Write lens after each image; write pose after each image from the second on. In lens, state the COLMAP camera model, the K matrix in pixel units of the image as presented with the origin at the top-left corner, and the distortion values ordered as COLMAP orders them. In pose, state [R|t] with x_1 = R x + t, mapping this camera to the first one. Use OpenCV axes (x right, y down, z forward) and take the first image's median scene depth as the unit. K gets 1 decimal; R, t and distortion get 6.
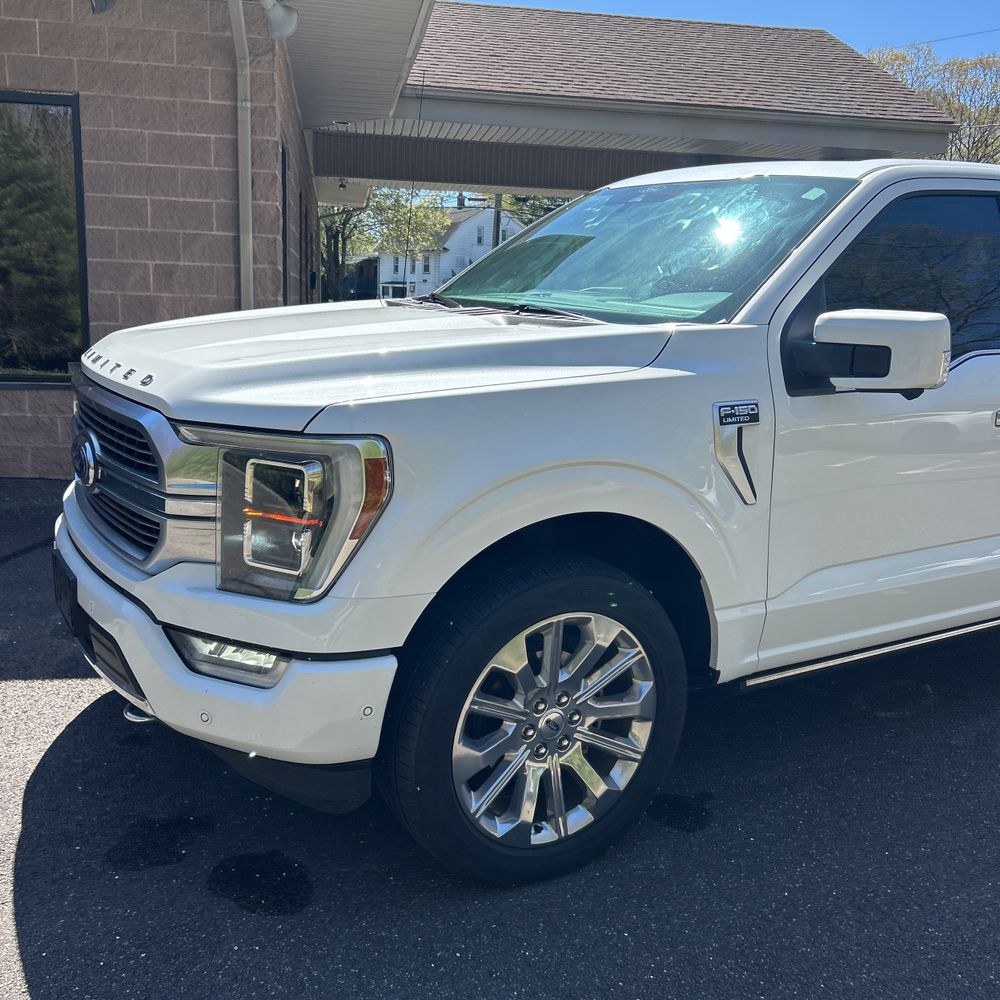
lens RADIAL K [[998.2, 0, 500.0], [0, 998.2, 500.0], [0, 0, 1]] dist [0.034935, -0.035120]
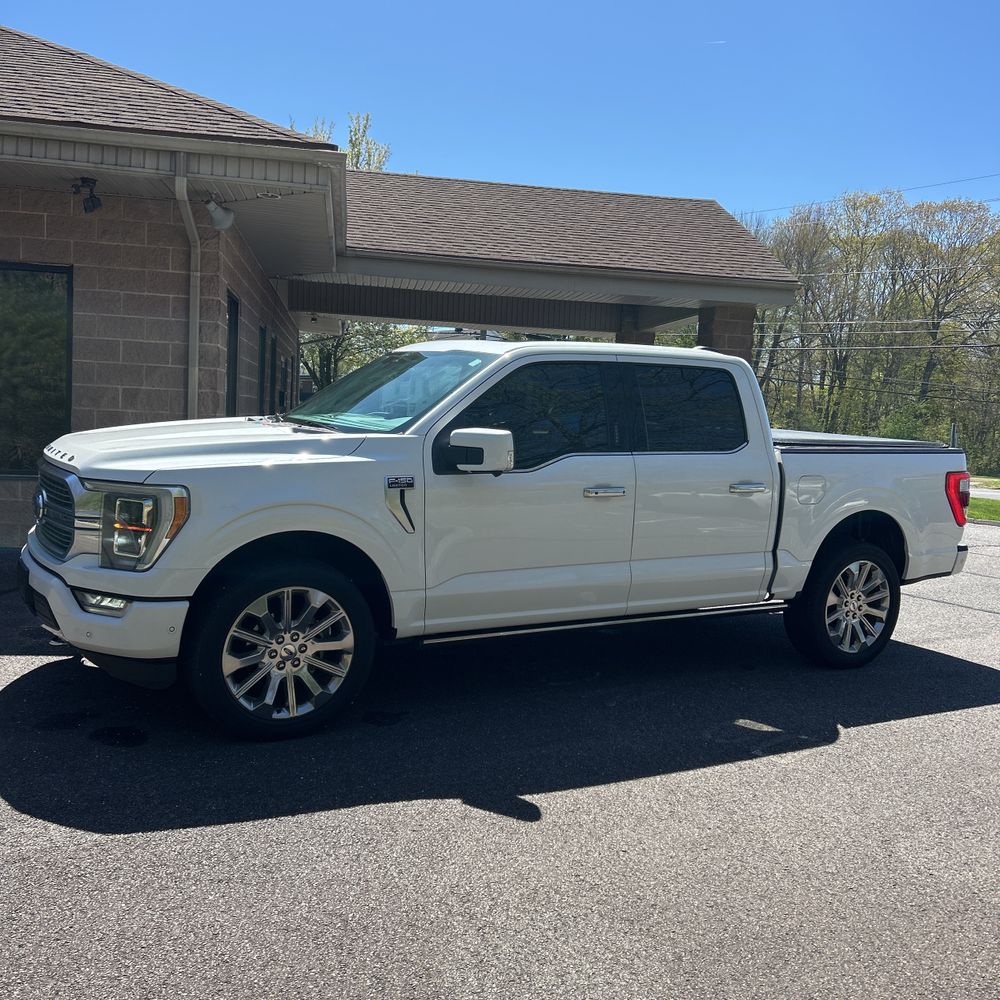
lens RADIAL K [[979.4, 0, 500.7], [0, 979.4, 505.5], [0, 0, 1]] dist [0.111538, -0.242933]
pose [[0.999897, 0.014239, 0.002026, 0.344594], [-0.013937, 0.994046, -0.108064, 0.120714], [-0.003552, 0.108024, 0.994142, -0.643254]]
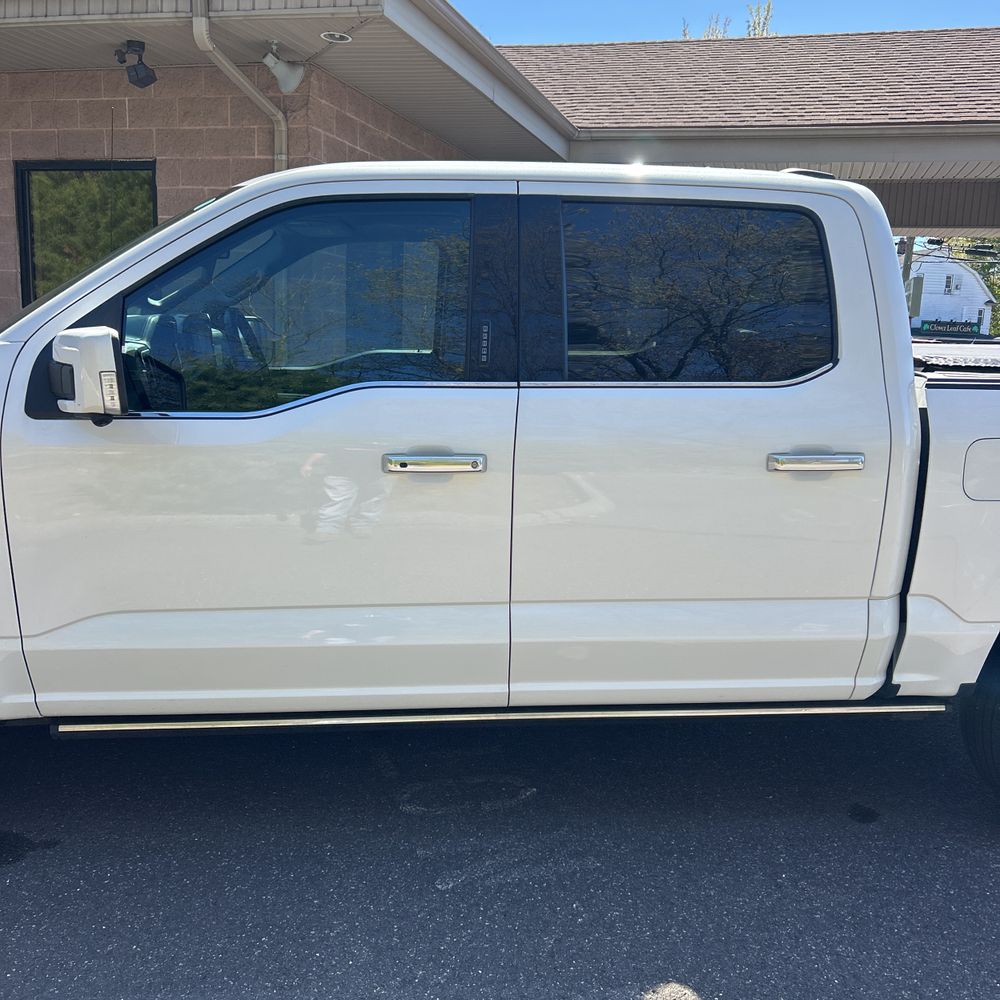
lens RADIAL K [[995.4, 0, 500.1], [0, 995.4, 514.2], [0, 0, 1]] dist [0.042561, -0.040908]
pose [[0.911893, 0.073862, -0.403727, 0.910535], [-0.088138, 0.995965, -0.016864, -0.033038], [0.400852, 0.050962, 0.914724, 0.279969]]
